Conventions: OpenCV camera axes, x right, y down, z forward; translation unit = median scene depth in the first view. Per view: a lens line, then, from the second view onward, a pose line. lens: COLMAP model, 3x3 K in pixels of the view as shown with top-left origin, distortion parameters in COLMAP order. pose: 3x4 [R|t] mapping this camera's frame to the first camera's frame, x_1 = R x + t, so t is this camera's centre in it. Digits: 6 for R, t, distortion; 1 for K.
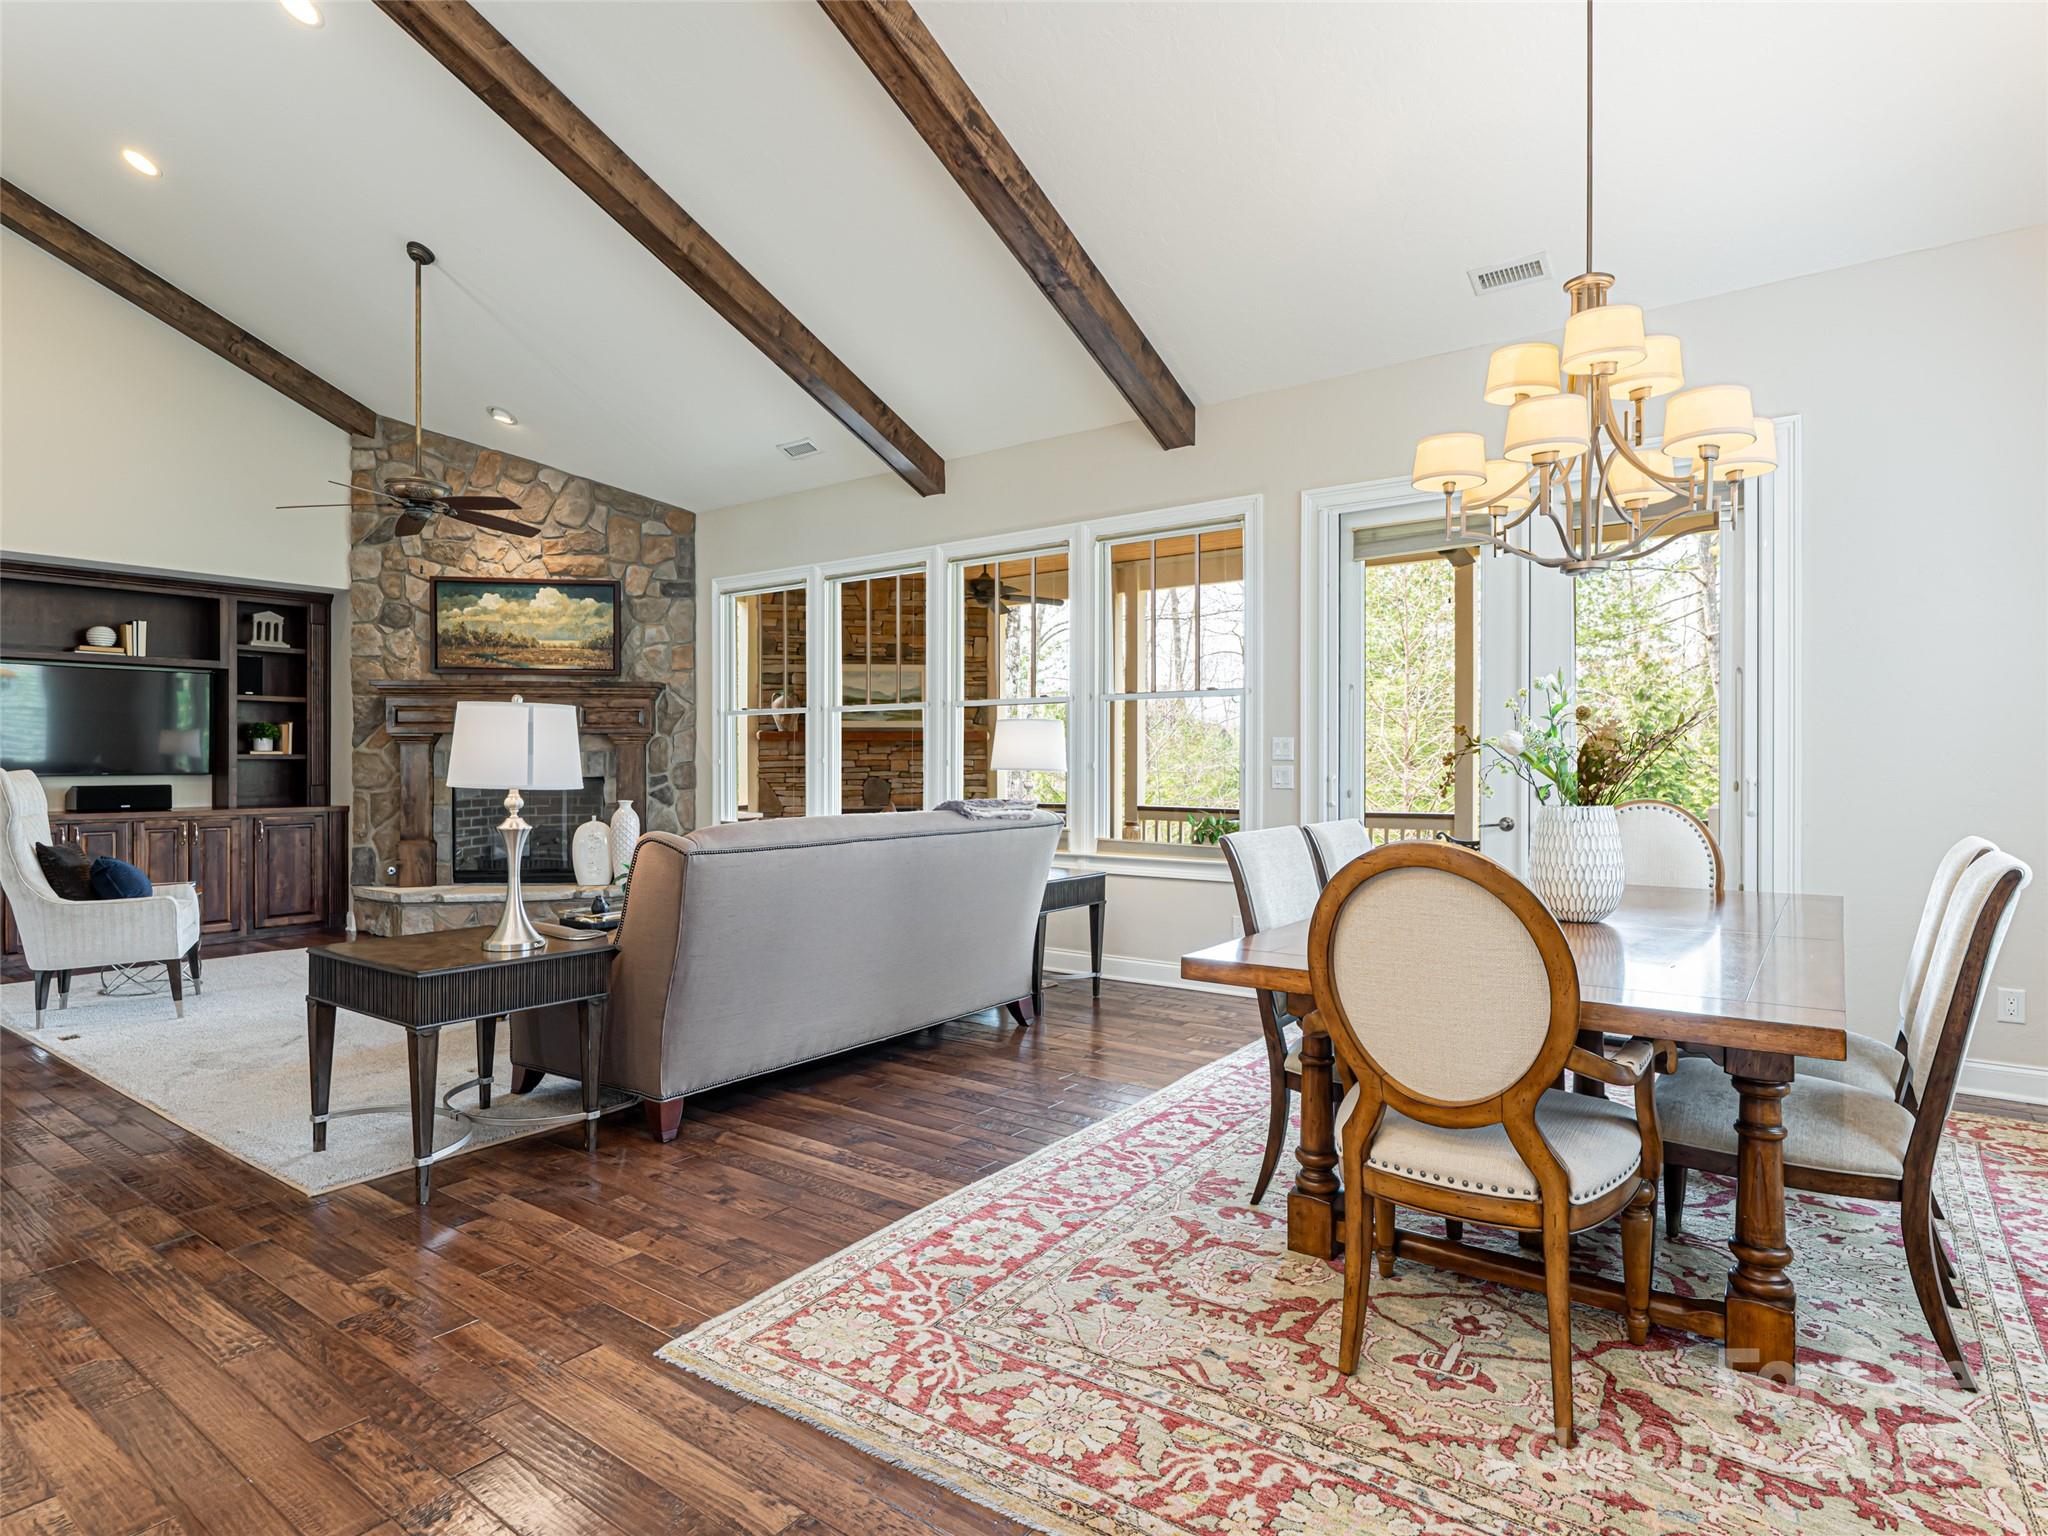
lens RADIAL K [[1121.0, 0, 1004.1], [0, 1121.0, 764.4], [0, 0, 1]] dist [0.004240, 0.000723]
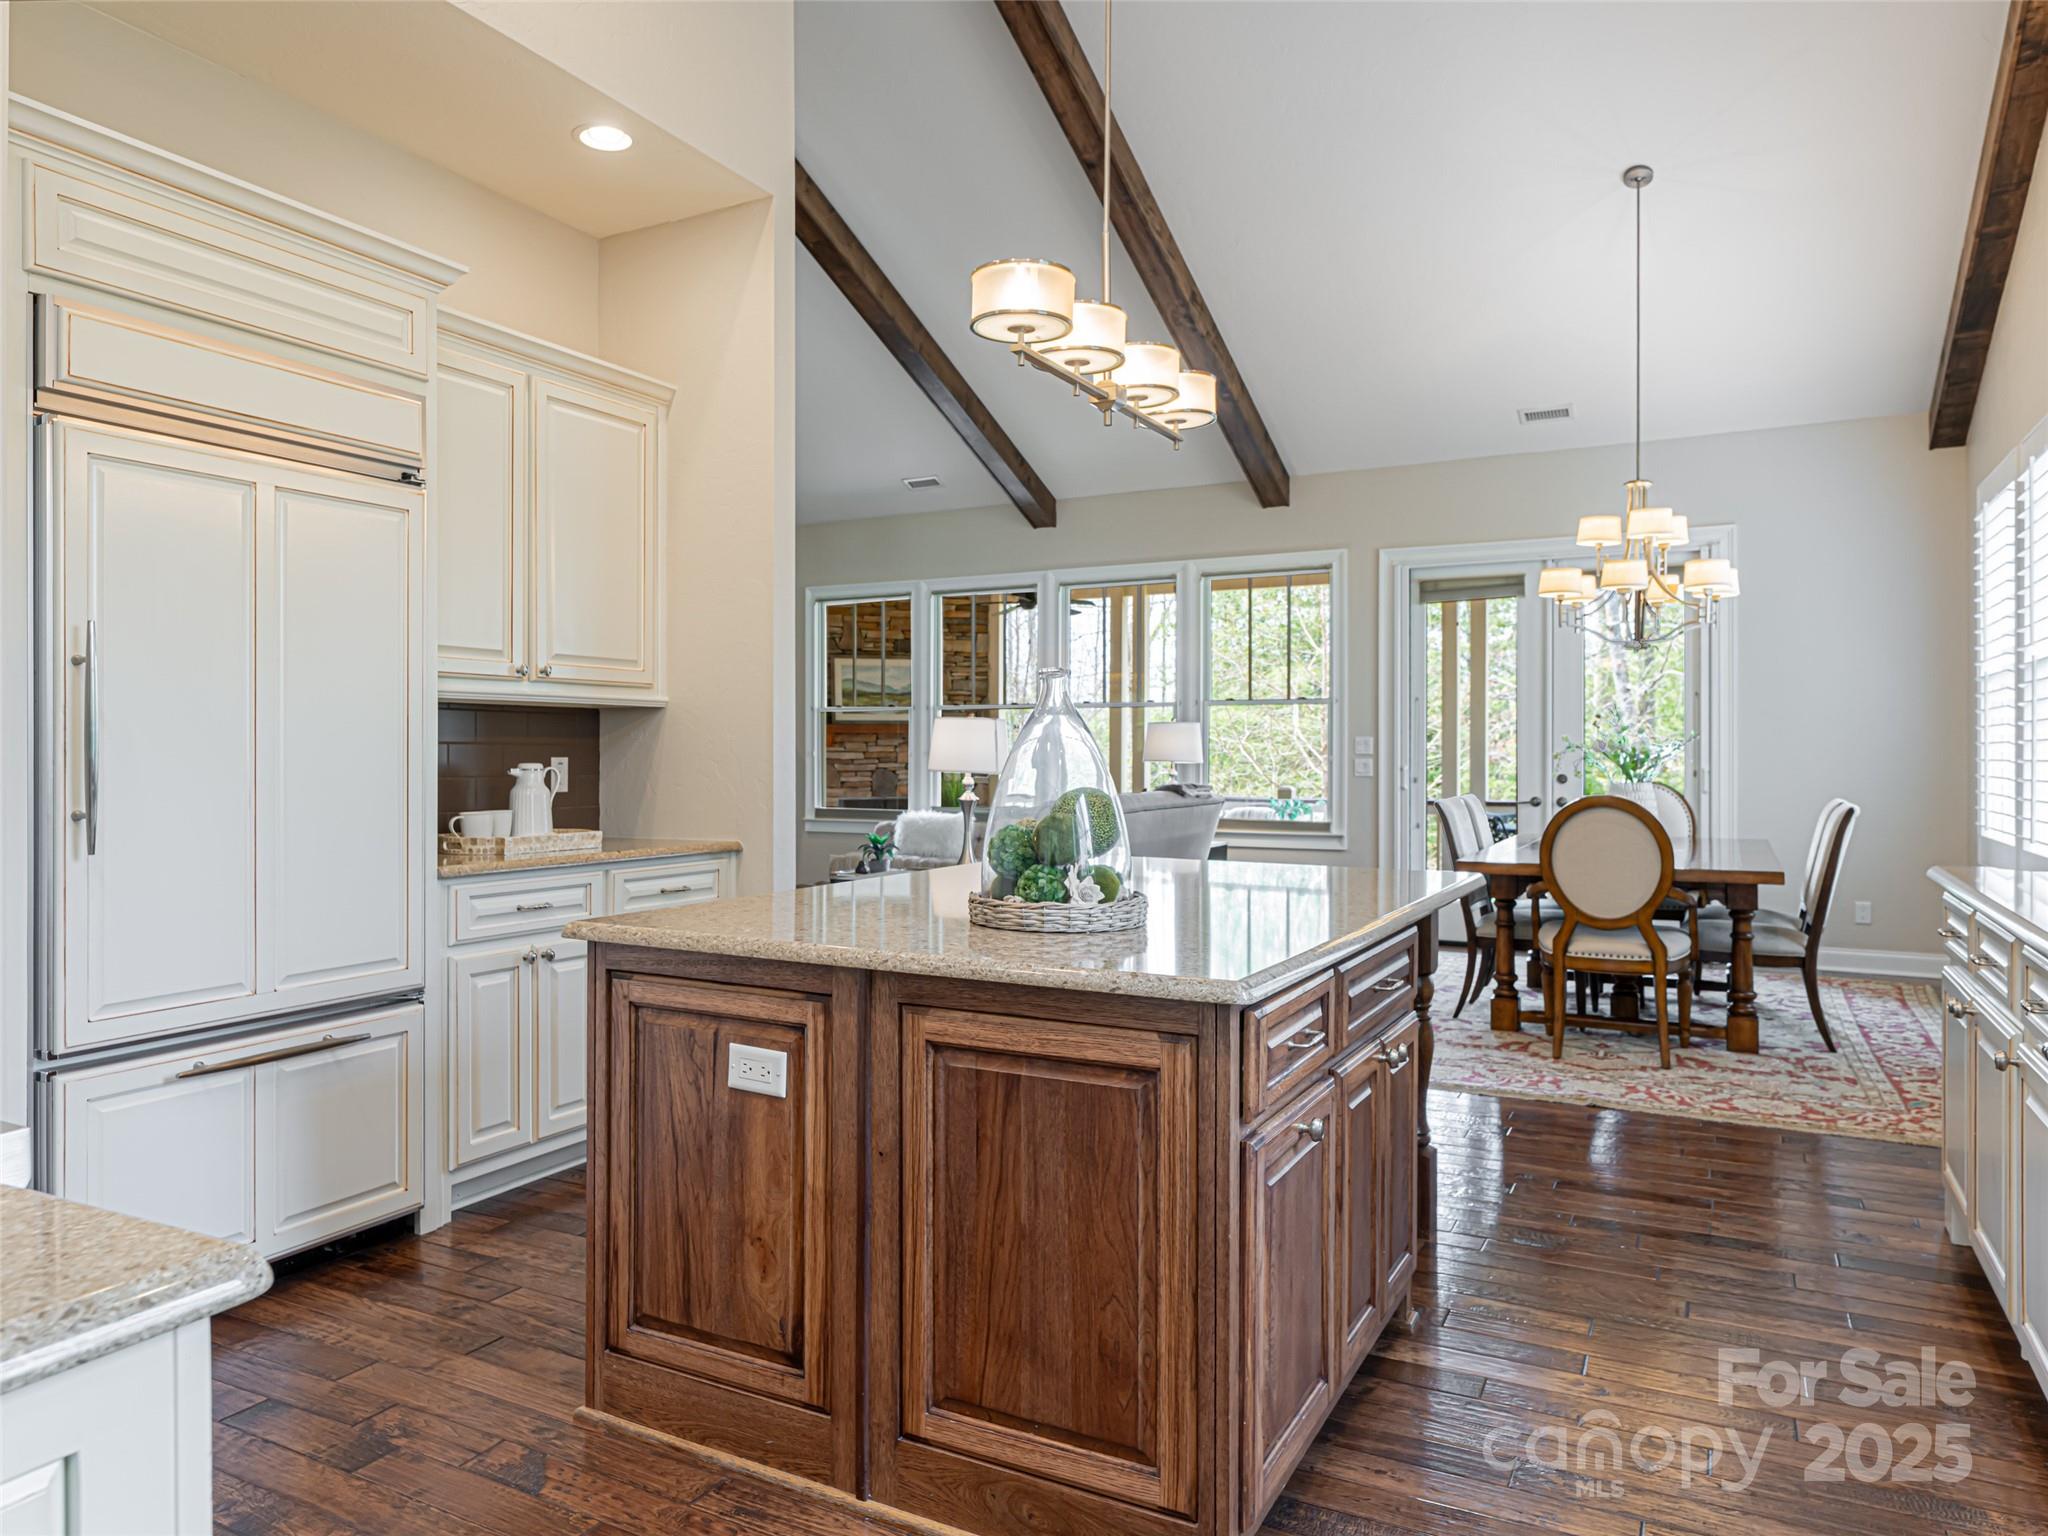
lens RADIAL K [[1367.4, 0, 976.1], [0, 1367.4, 737.8], [0, 0, 1]] dist [0.011498, -0.004027]
pose [[0.990138, 0.003925, 0.140039, -0.301029], [-0.002139, 0.999914, -0.012902, -0.001316], [-0.140077, 0.012475, 0.990062, -0.365052]]
